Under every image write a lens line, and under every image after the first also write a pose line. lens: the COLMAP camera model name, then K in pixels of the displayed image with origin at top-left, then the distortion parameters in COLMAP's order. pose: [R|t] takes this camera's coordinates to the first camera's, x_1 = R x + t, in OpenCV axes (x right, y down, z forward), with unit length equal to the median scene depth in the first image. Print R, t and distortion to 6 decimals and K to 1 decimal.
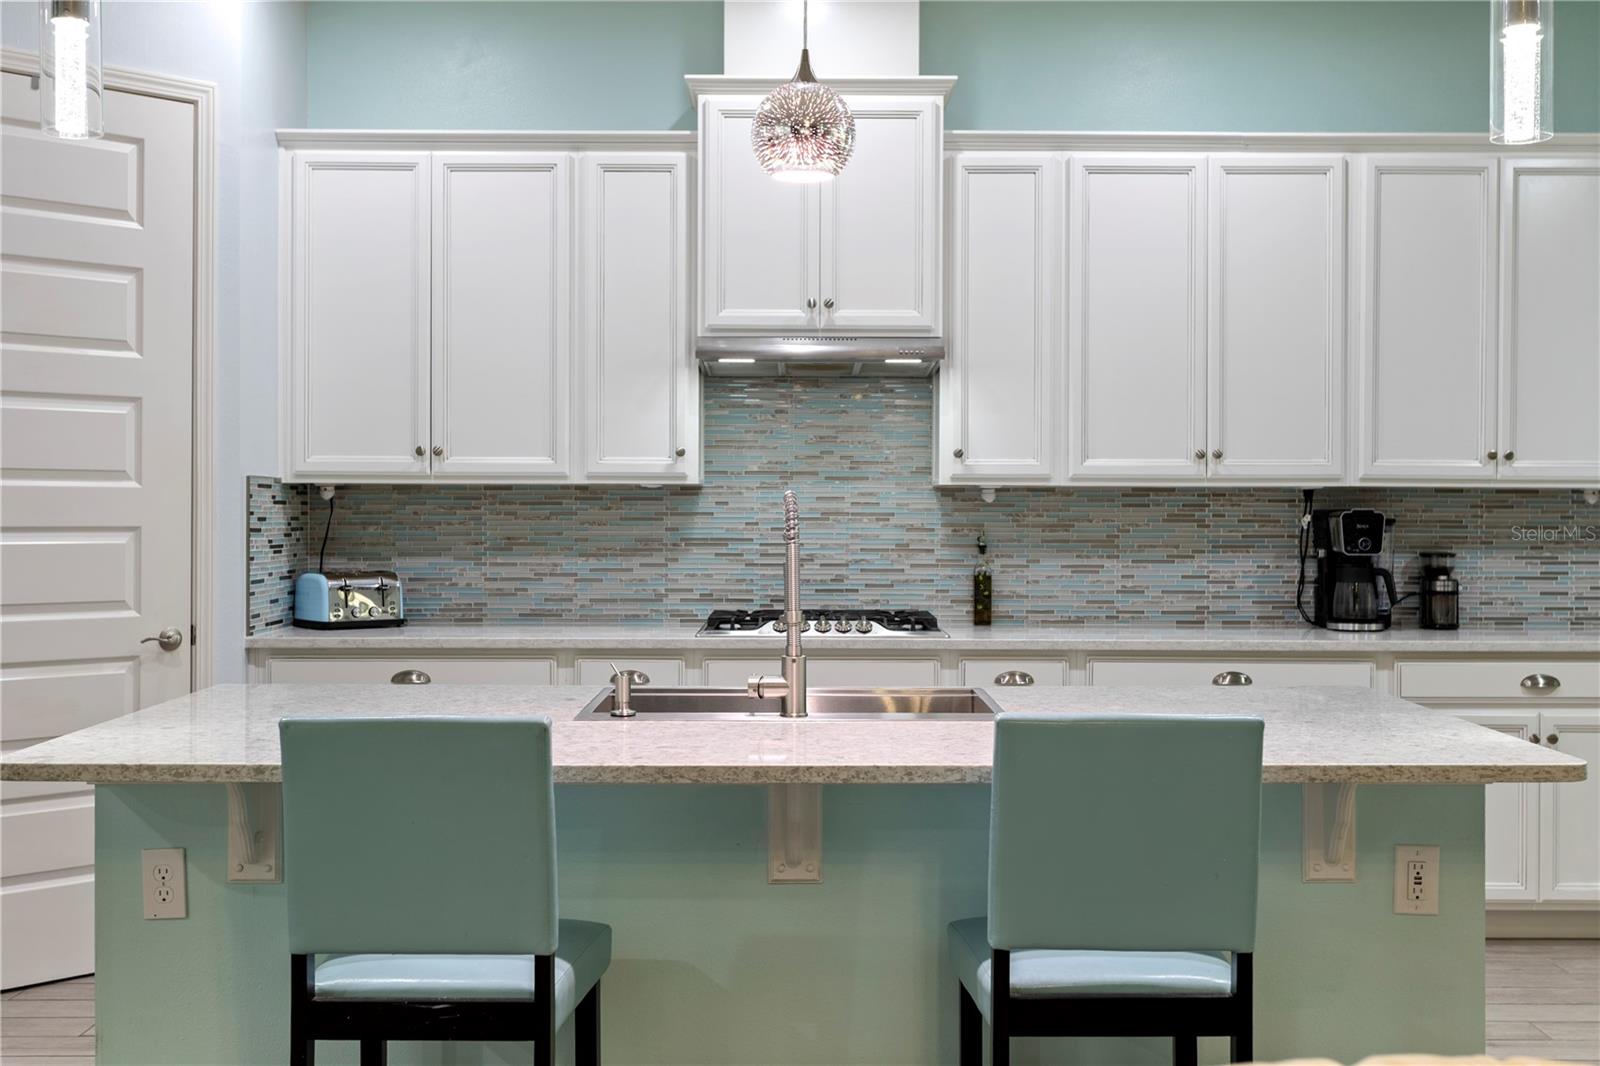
lens RADIAL K [[1787.6, 0, 793.8], [0, 1787.6, 536.5], [0, 0, 1]] dist [0.000294, 0.000000]
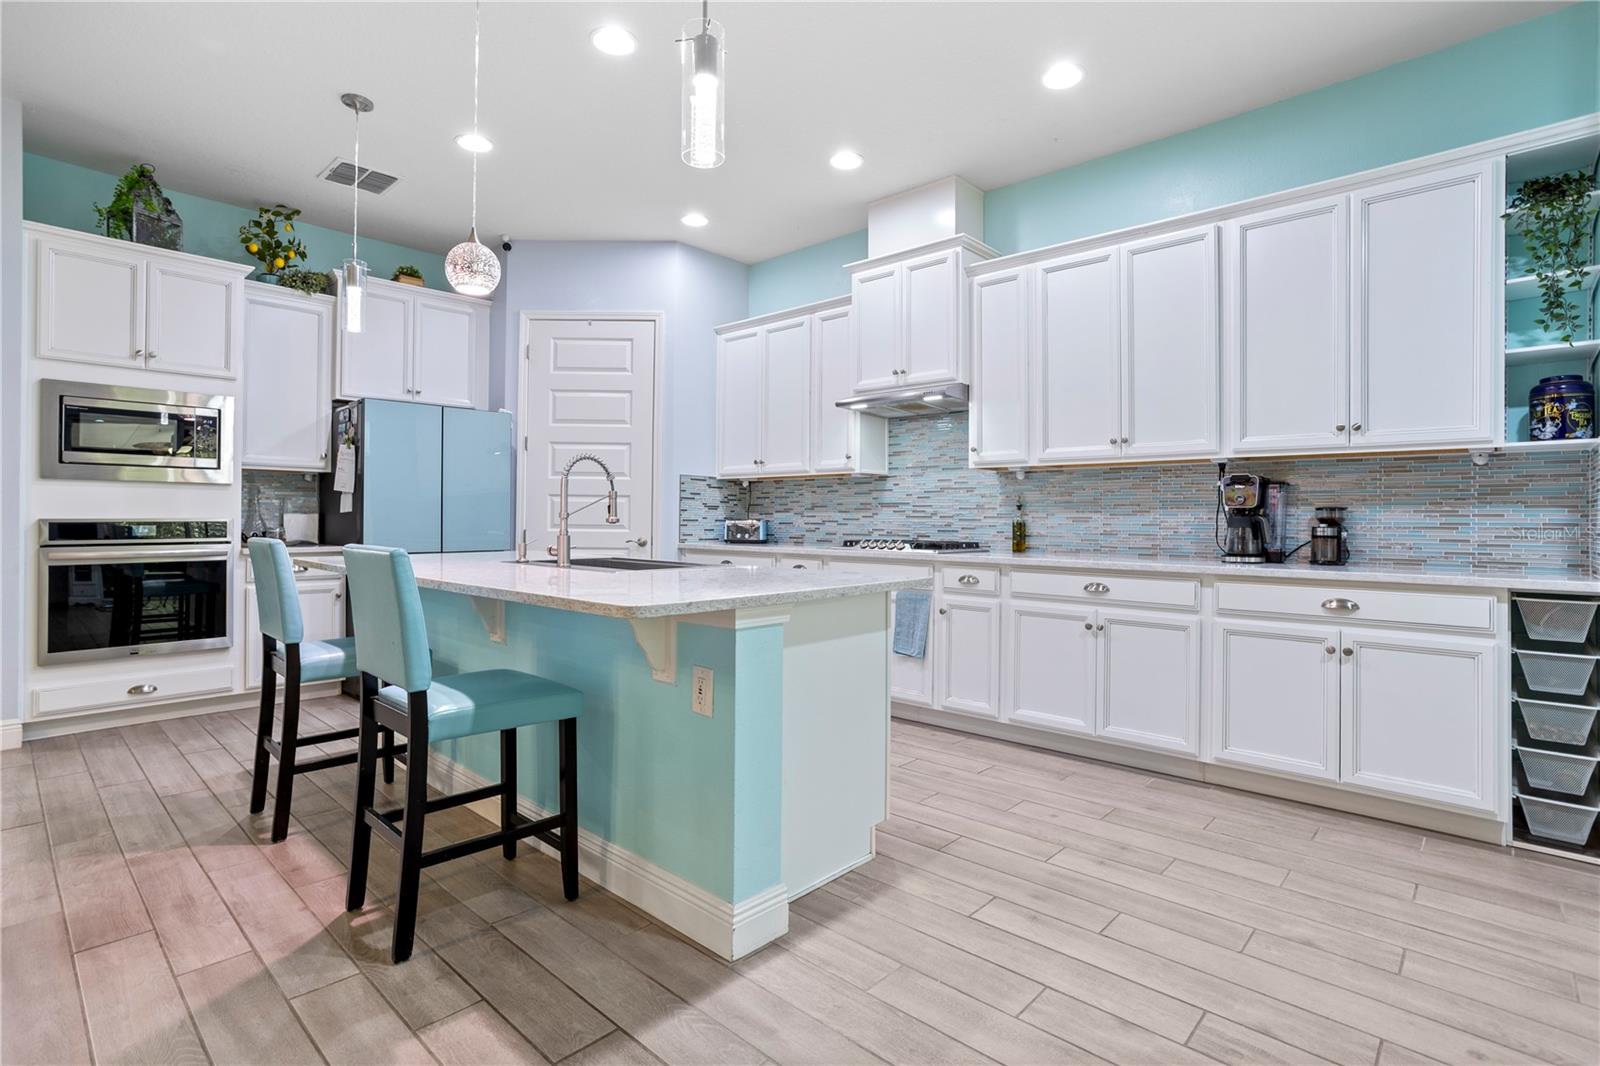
lens RADIAL K [[779.5, 0, 804.0], [0, 779.5, 515.9], [0, 0, 1]] dist [-0.030973, 0.003431]
pose [[0.735470, 0.000049, -0.677557, 0.453181], [-0.018636, 0.999623, -0.020156, 0.033742], [0.677301, 0.027451, 0.735194, 0.320086]]
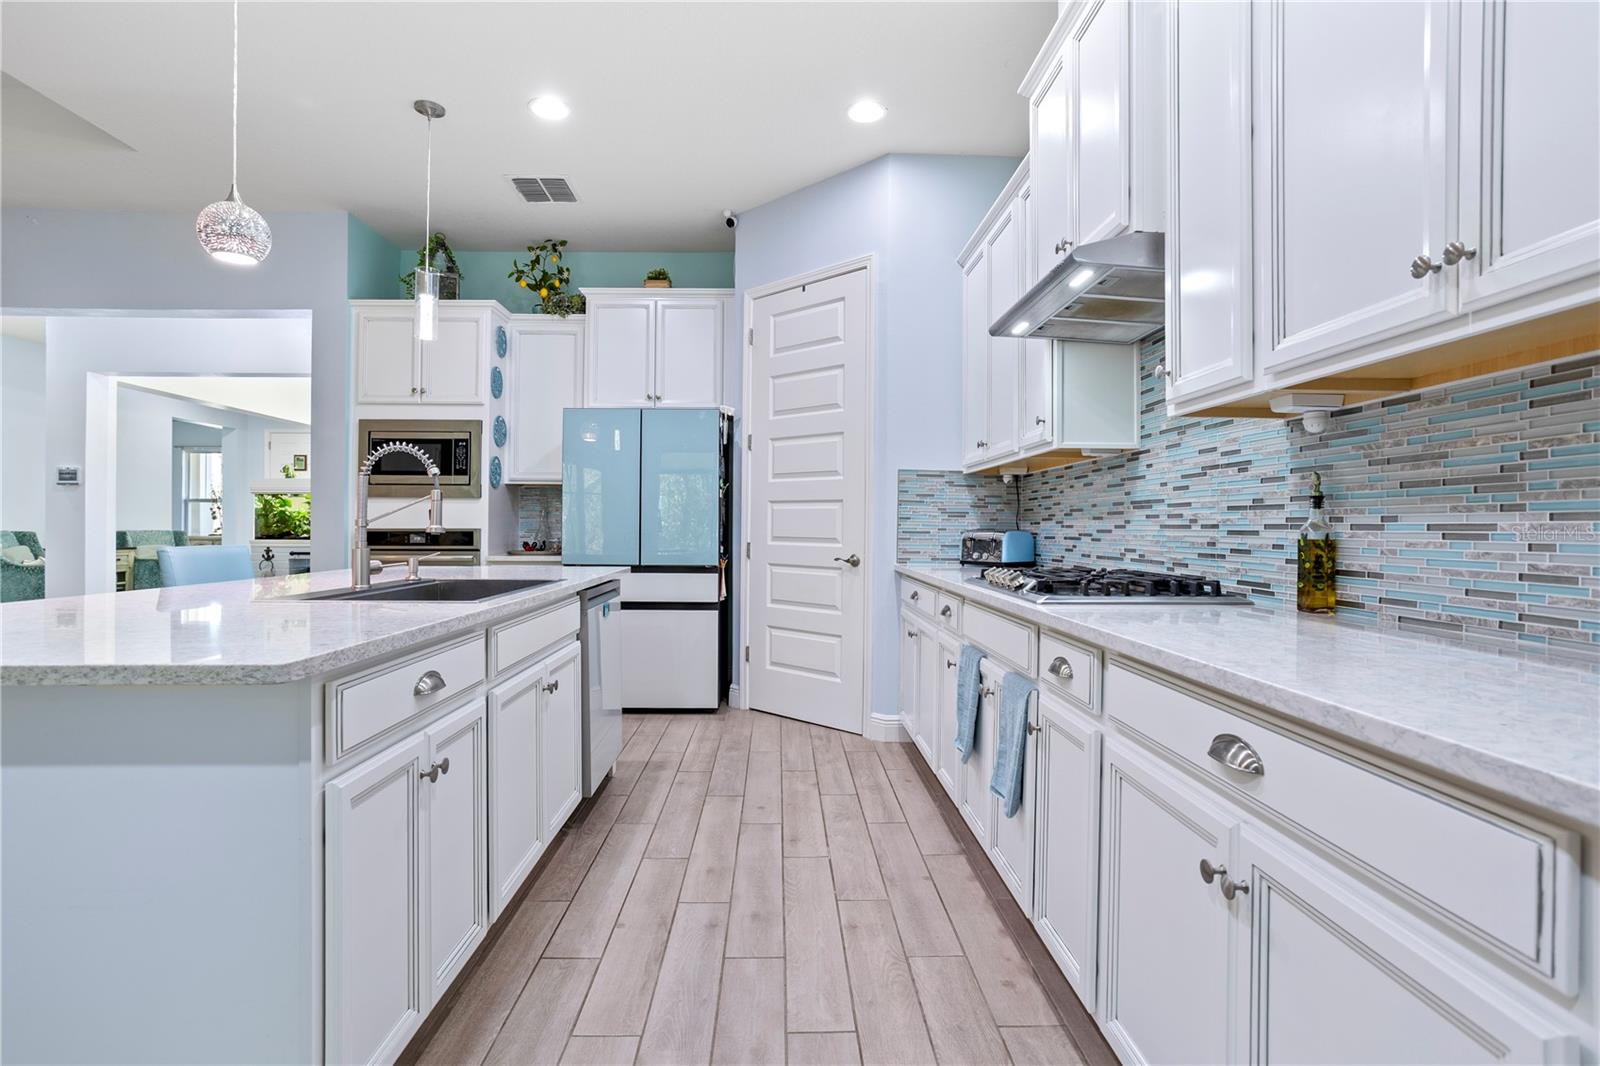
lens RADIAL K [[779.5, 0, 800.3], [0, 779.5, 530.5], [0, 0, 1]] dist [-0.030973, 0.003431]
pose [[0.024849, 0.001869, -0.999689, 0.393971], [-0.028545, 0.999592, 0.001159, 0.023330], [0.999284, 0.028507, 0.024892, 0.792482]]
